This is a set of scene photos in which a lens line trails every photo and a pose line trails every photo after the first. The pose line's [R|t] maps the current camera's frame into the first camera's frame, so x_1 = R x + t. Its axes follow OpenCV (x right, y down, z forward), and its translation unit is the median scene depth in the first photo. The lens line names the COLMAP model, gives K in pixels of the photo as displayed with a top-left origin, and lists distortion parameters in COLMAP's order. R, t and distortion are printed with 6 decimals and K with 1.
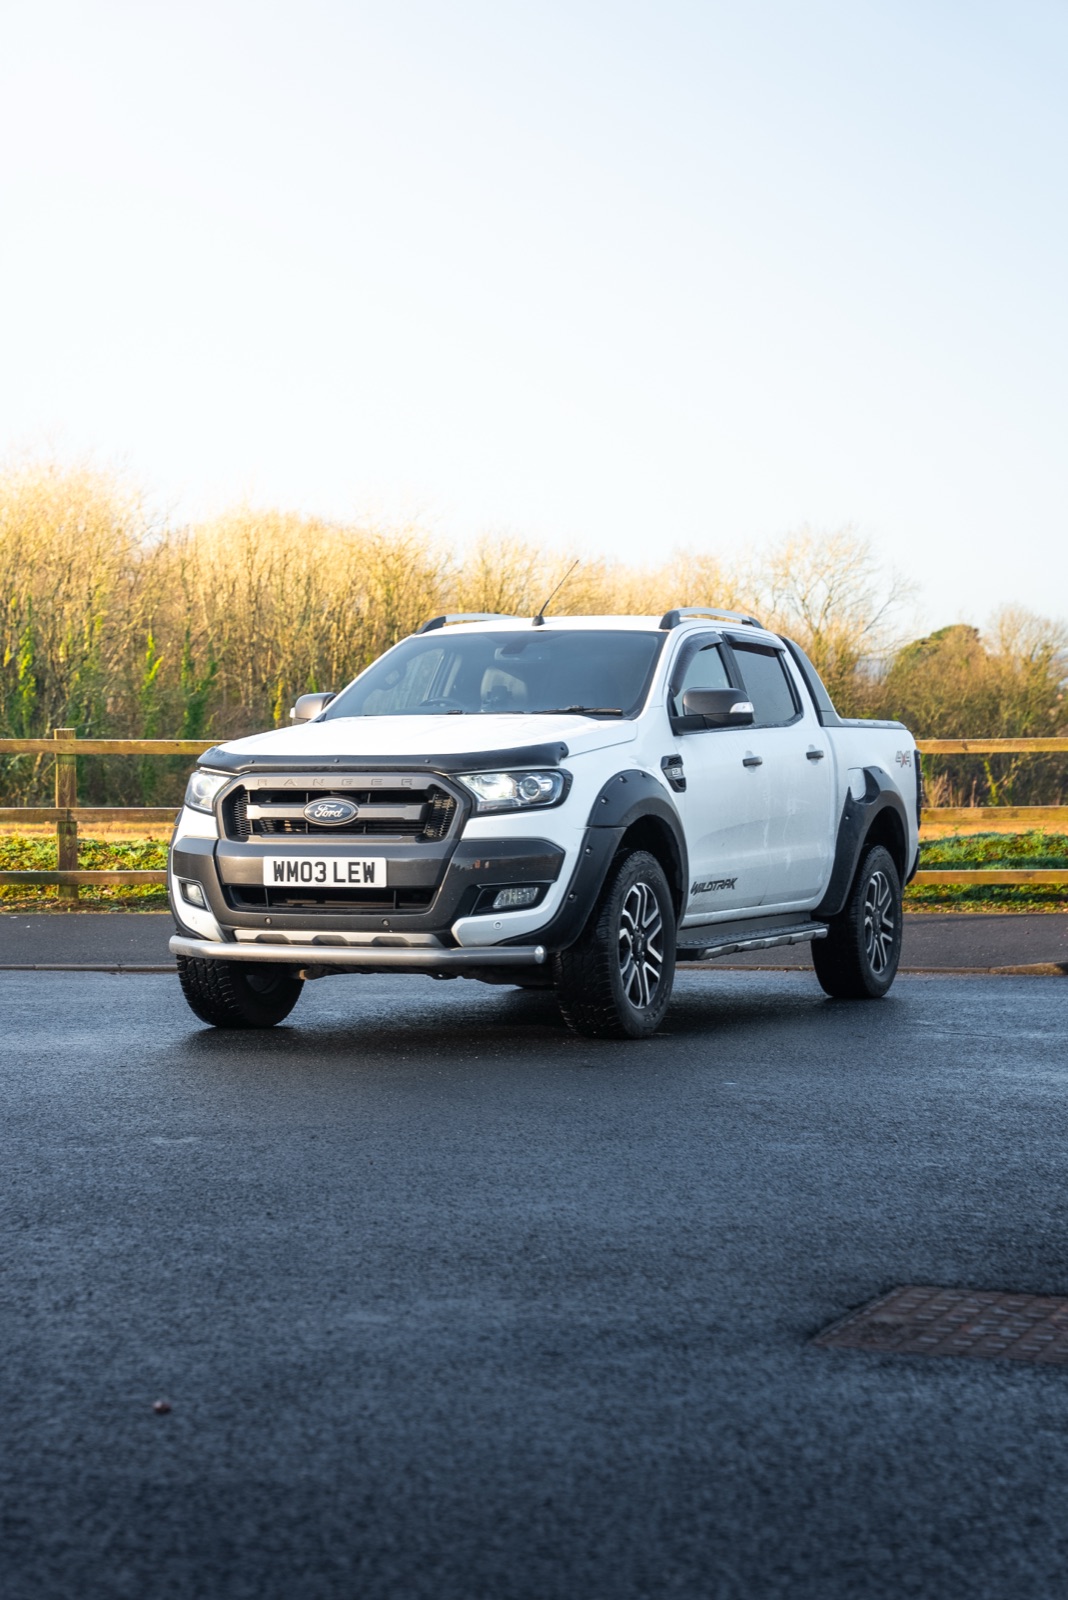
lens RADIAL K [[3195.3, 0, 534.1], [0, 3195.3, 799.5], [0, 0, 1]] dist [0.003993, 0.000000]
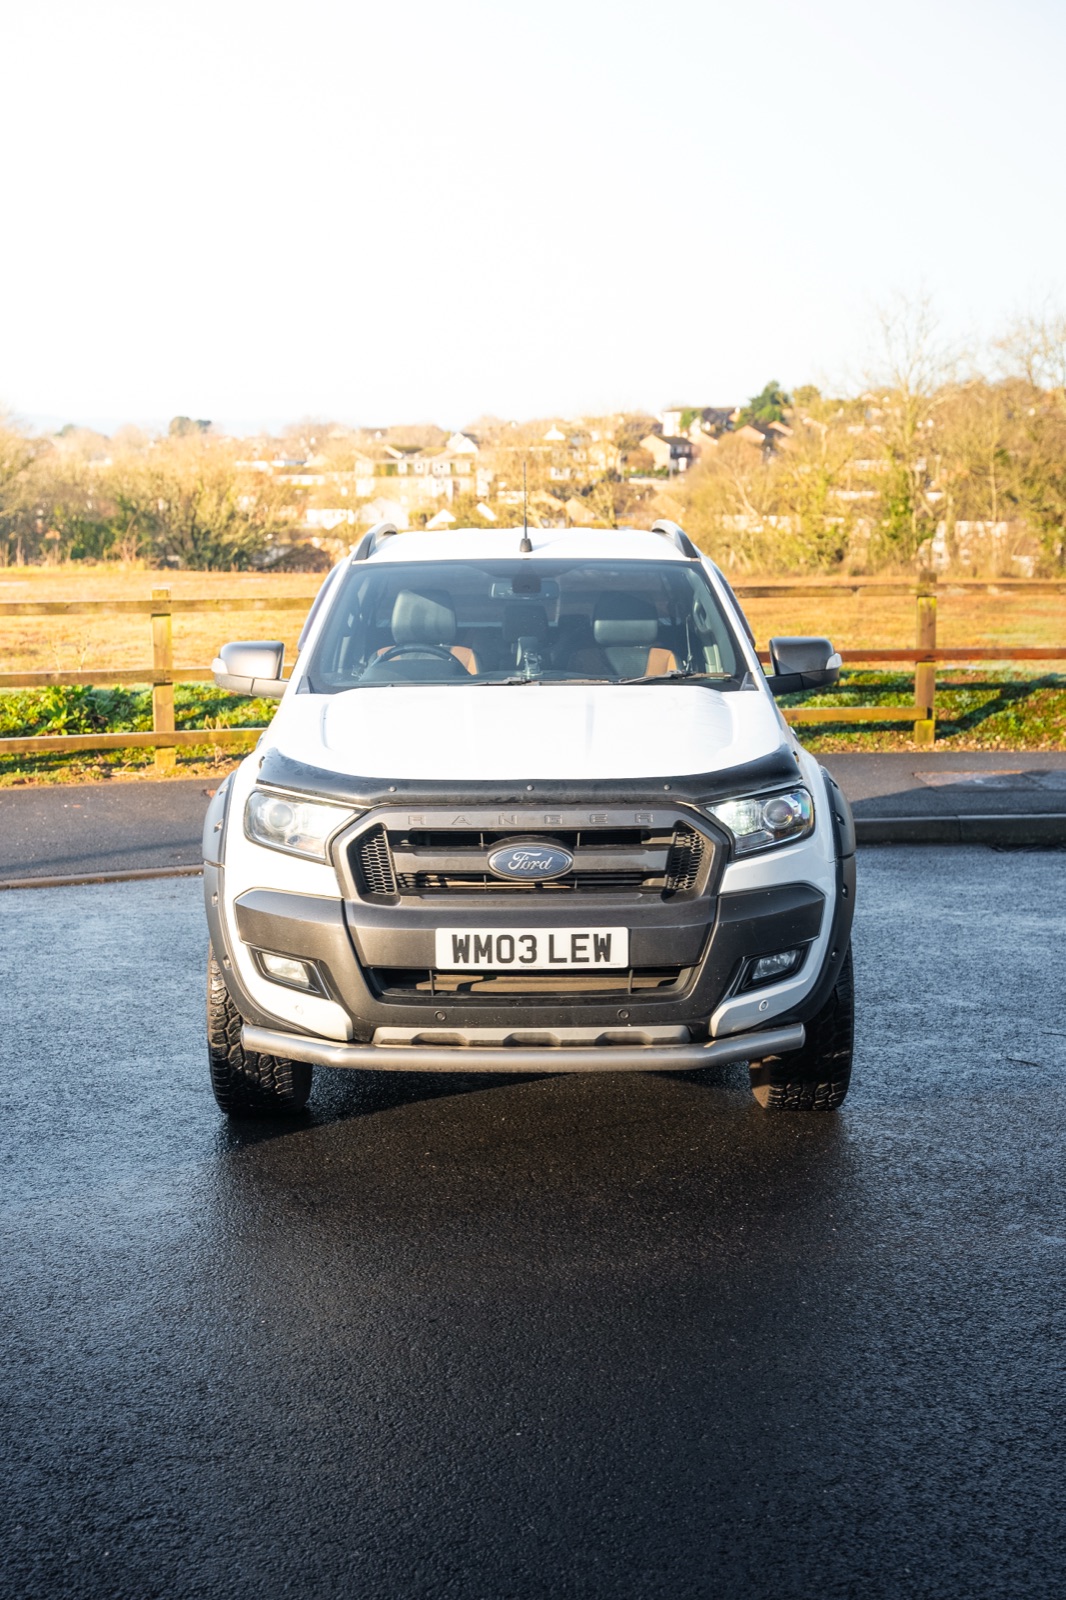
lens RADIAL K [[2280.9, 0, 531.5], [0, 2280.9, 797.8], [0, 0, 1]] dist [0.022226, 0.000000]
pose [[0.934143, -0.048739, 0.353556, -0.242260], [0.015706, 0.995286, 0.095705, -0.058802], [-0.356553, -0.083849, 0.930505, 0.530924]]
